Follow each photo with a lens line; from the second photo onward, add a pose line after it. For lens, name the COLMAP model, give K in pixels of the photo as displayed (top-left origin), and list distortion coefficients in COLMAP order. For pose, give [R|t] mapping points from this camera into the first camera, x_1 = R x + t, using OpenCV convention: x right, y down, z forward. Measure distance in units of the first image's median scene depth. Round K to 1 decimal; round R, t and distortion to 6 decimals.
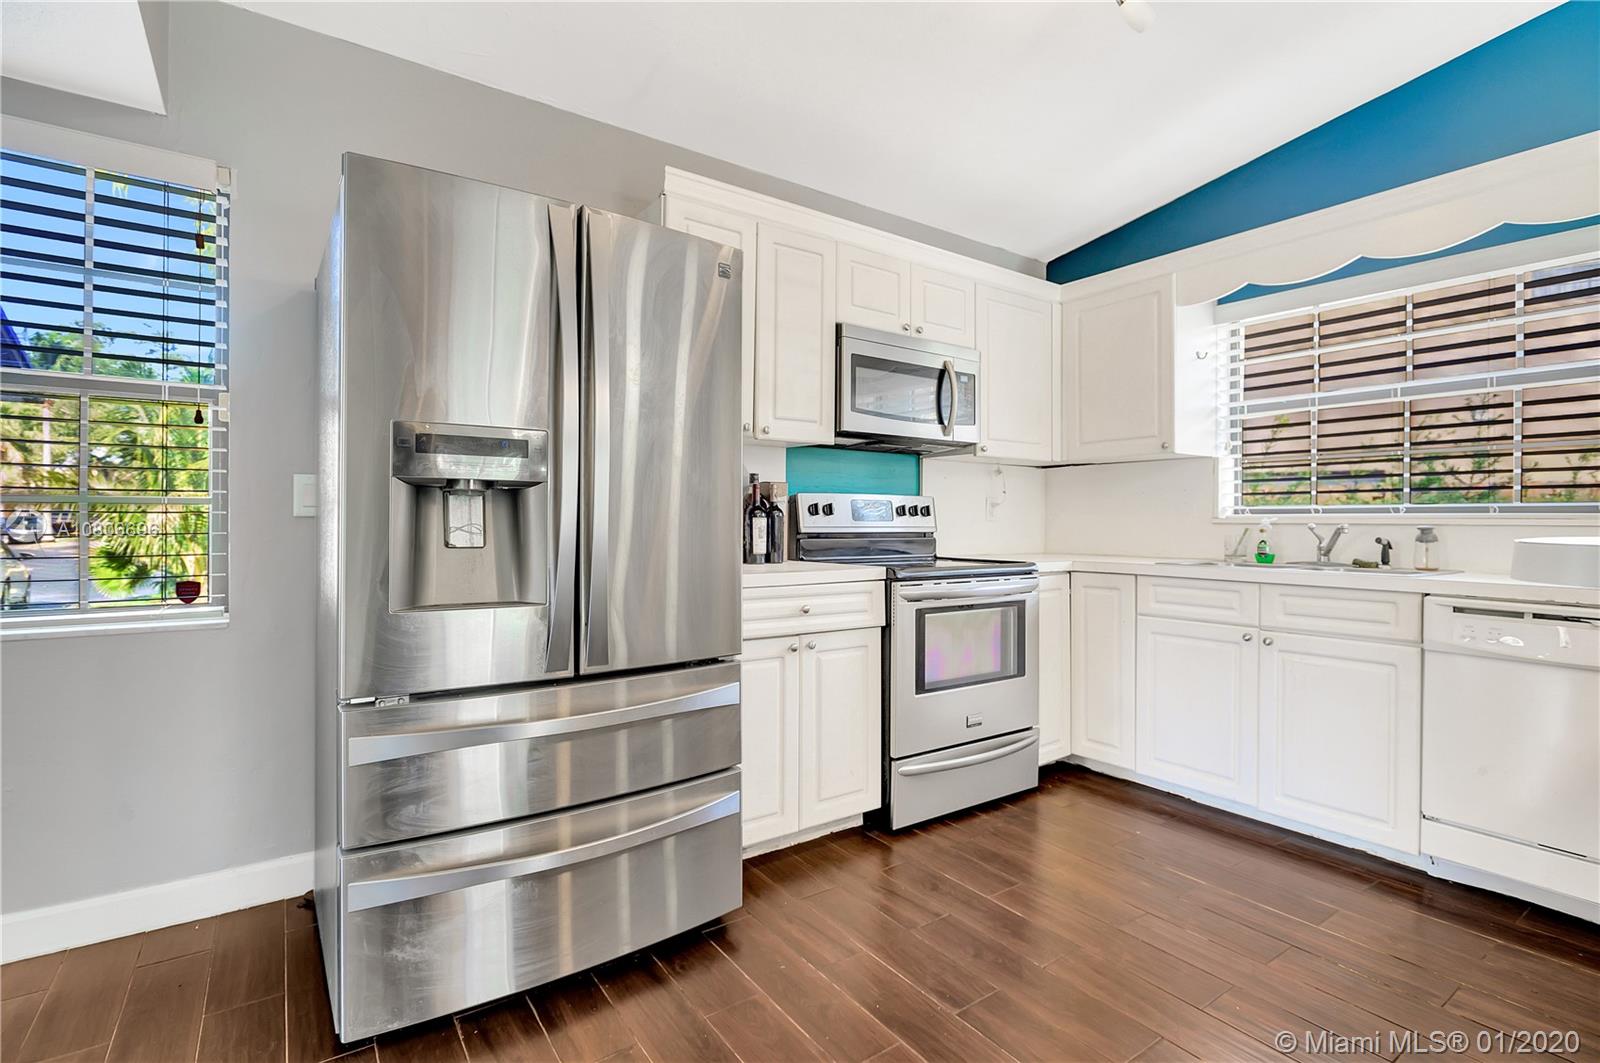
lens RADIAL K [[759.1, 0, 811.2], [0, 759.1, 525.2], [0, 0, 1]] dist [-0.016150, -0.000367]
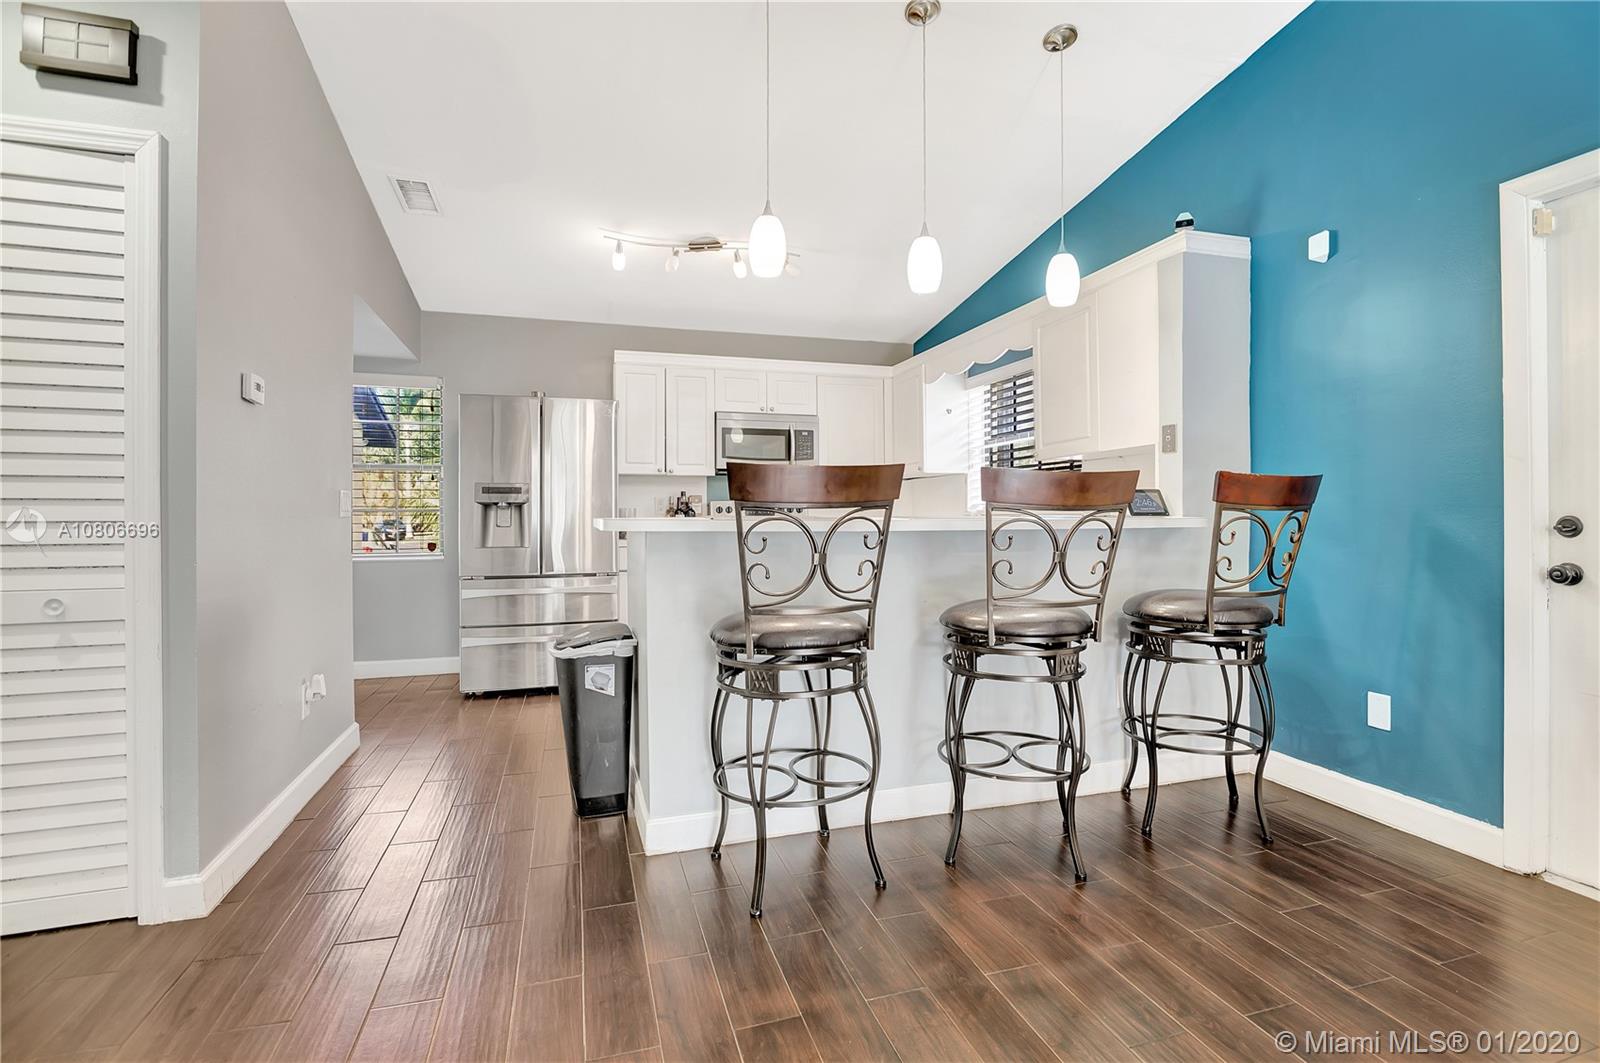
lens RADIAL K [[759.1, 0, 793.0], [0, 759.1, 526.8], [0, 0, 1]] dist [-0.016150, -0.000367]
pose [[0.946511, -0.005141, -0.322631, 0.831021], [0.007137, 0.999962, 0.005003, 0.013671], [0.322593, -0.007038, 0.946512, -0.737596]]
